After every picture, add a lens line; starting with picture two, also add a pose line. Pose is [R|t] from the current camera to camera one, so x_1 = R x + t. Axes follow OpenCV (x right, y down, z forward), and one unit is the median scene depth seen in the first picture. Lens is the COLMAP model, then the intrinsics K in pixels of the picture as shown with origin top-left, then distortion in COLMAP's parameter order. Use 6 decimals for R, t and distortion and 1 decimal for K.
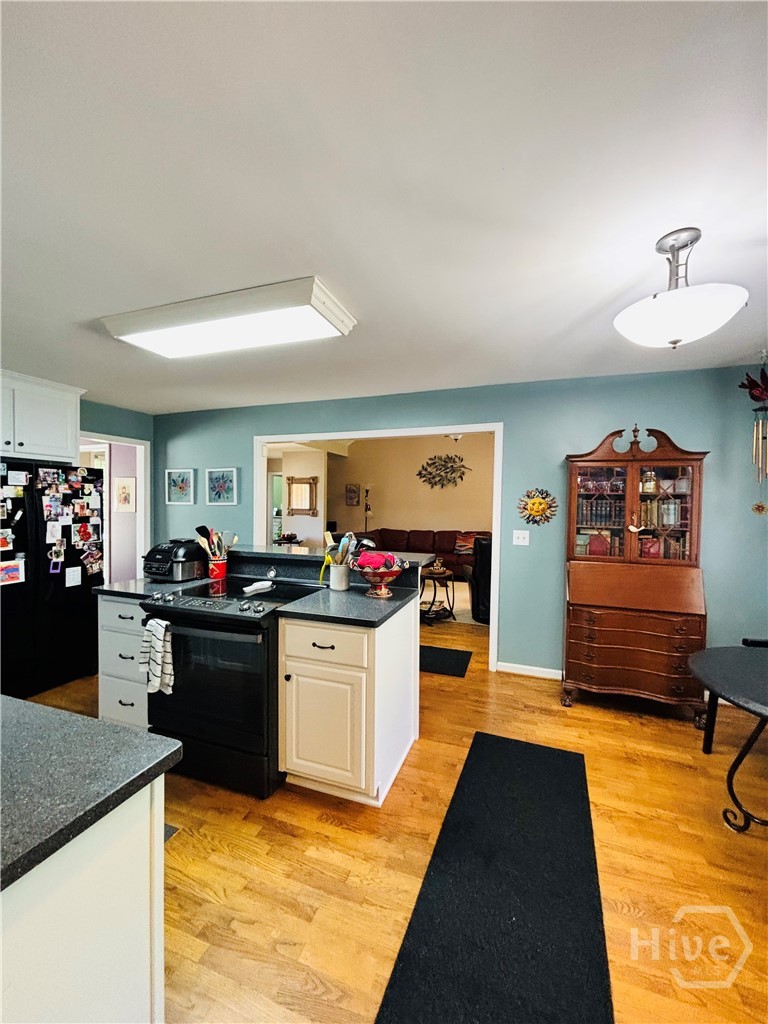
lens RADIAL K [[408.7, 0, 386.4], [0, 408.7, 511.3], [0, 0, 1]] dist [-0.000319, -0.000634]
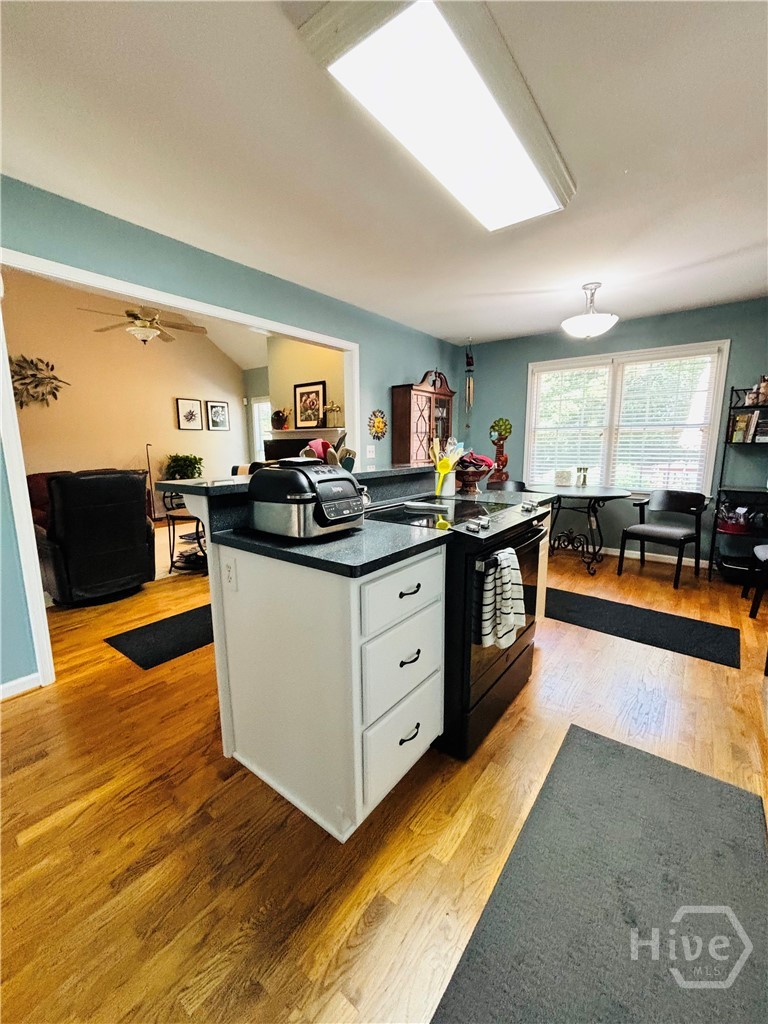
lens RADIAL K [[408.7, 0, 388.8], [0, 408.7, 511.8], [0, 0, 1]] dist [-0.000319, -0.000634]
pose [[0.300660, -0.170964, 0.938283, -0.819086], [0.034275, 0.985103, 0.168512, 0.040357], [-0.953115, -0.018505, 0.302041, 0.622421]]
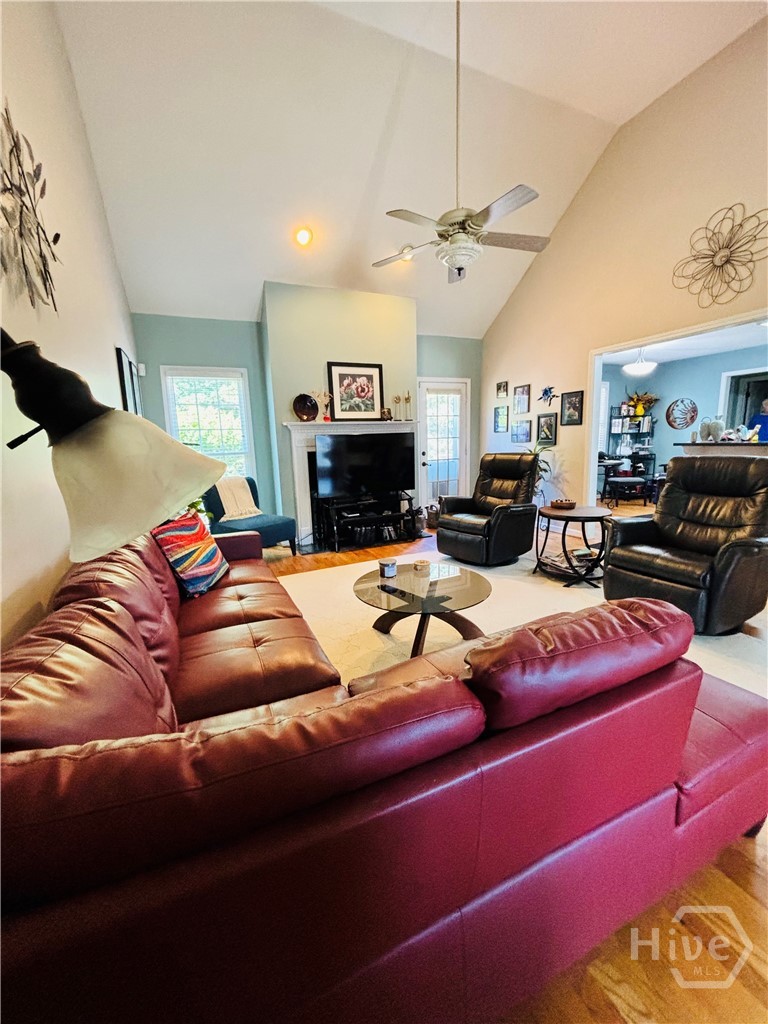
lens RADIAL K [[408.7, 0, 390.9], [0, 408.7, 513.9], [0, 0, 1]] dist [-0.000319, -0.000634]
pose [[-0.705041, -0.116040, 0.699609, -0.229937], [0.042111, 0.977931, 0.204642, -0.004212], [-0.707916, 0.173742, -0.684594, 2.658262]]
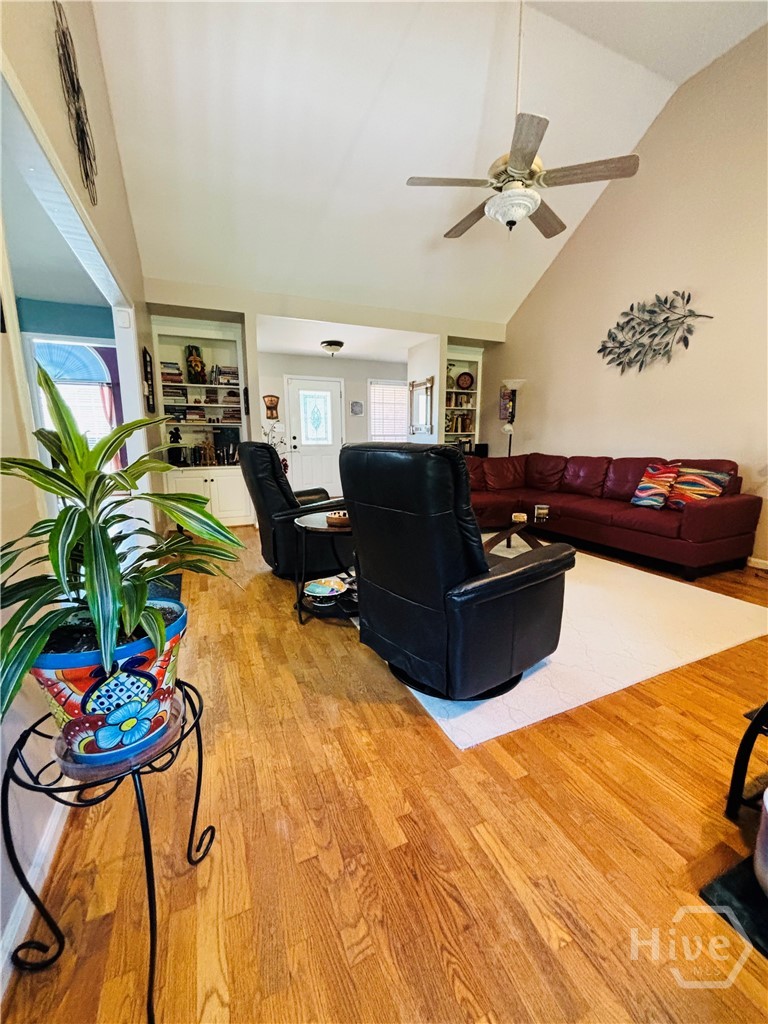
lens RADIAL K [[408.7, 0, 394.2], [0, 408.7, 509.3], [0, 0, 1]] dist [-0.000319, -0.000634]
pose [[0.687560, 0.112485, -0.717362, 0.769778], [-0.011396, 0.989479, 0.144230, 0.102907], [0.726038, -0.090992, 0.681608, 1.098324]]
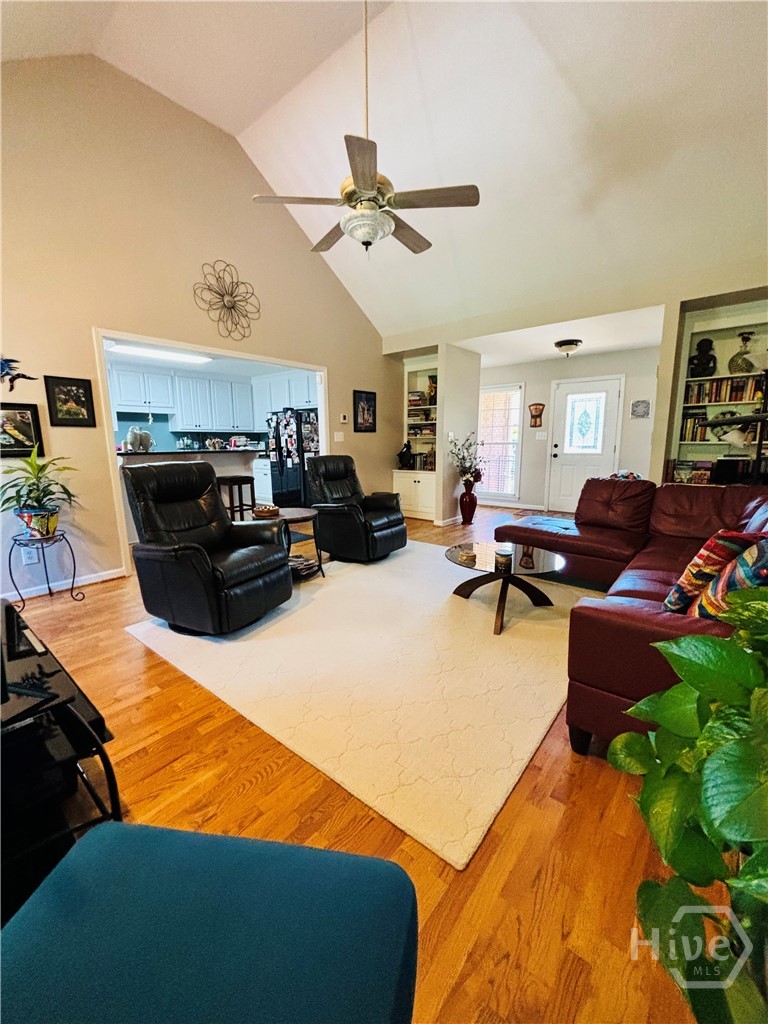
lens RADIAL K [[408.7, 0, 384.1], [0, 408.7, 512.4], [0, 0, 1]] dist [-0.000319, -0.000634]
pose [[-0.349099, 0.156765, -0.923880, 1.085961], [-0.020247, 0.984416, 0.174687, 0.029255], [0.936867, 0.079689, -0.340484, 2.206790]]
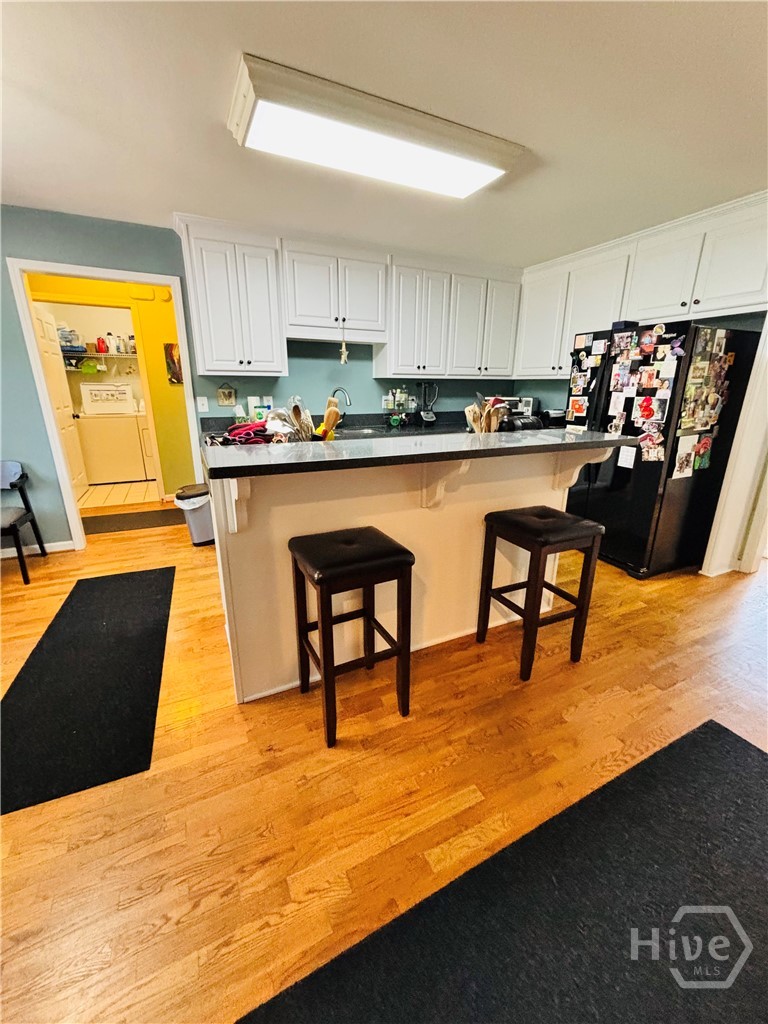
lens RADIAL K [[408.7, 0, 389.1], [0, 408.7, 510.1], [0, 0, 1]] dist [-0.000319, -0.000634]
pose [[-0.694499, 0.201669, -0.690652, 0.246968], [-0.026790, 0.952001, 0.304922, 0.010007], [0.718995, 0.230270, -0.655761, 1.232322]]
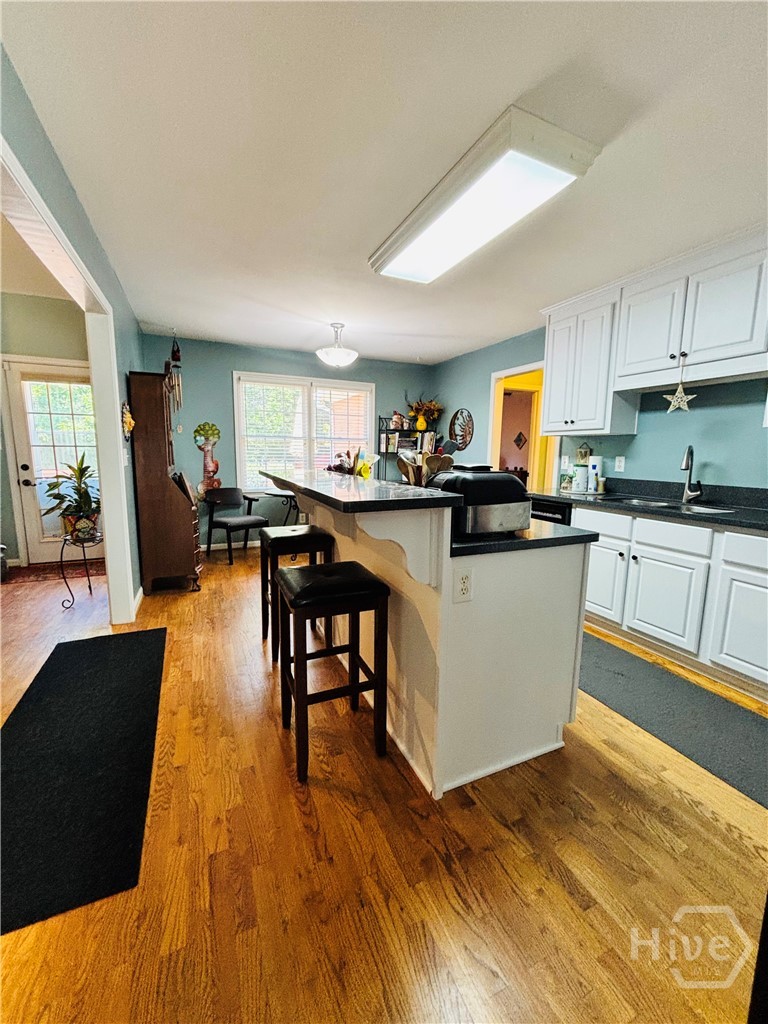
lens RADIAL K [[408.7, 0, 386.3], [0, 408.7, 510.7], [0, 0, 1]] dist [-0.000319, -0.000634]
pose [[-0.696326, -0.122953, 0.707115, -0.691162], [-0.005188, 0.986054, 0.166346, 0.030697], [-0.717706, 0.112162, -0.687253, 1.297149]]
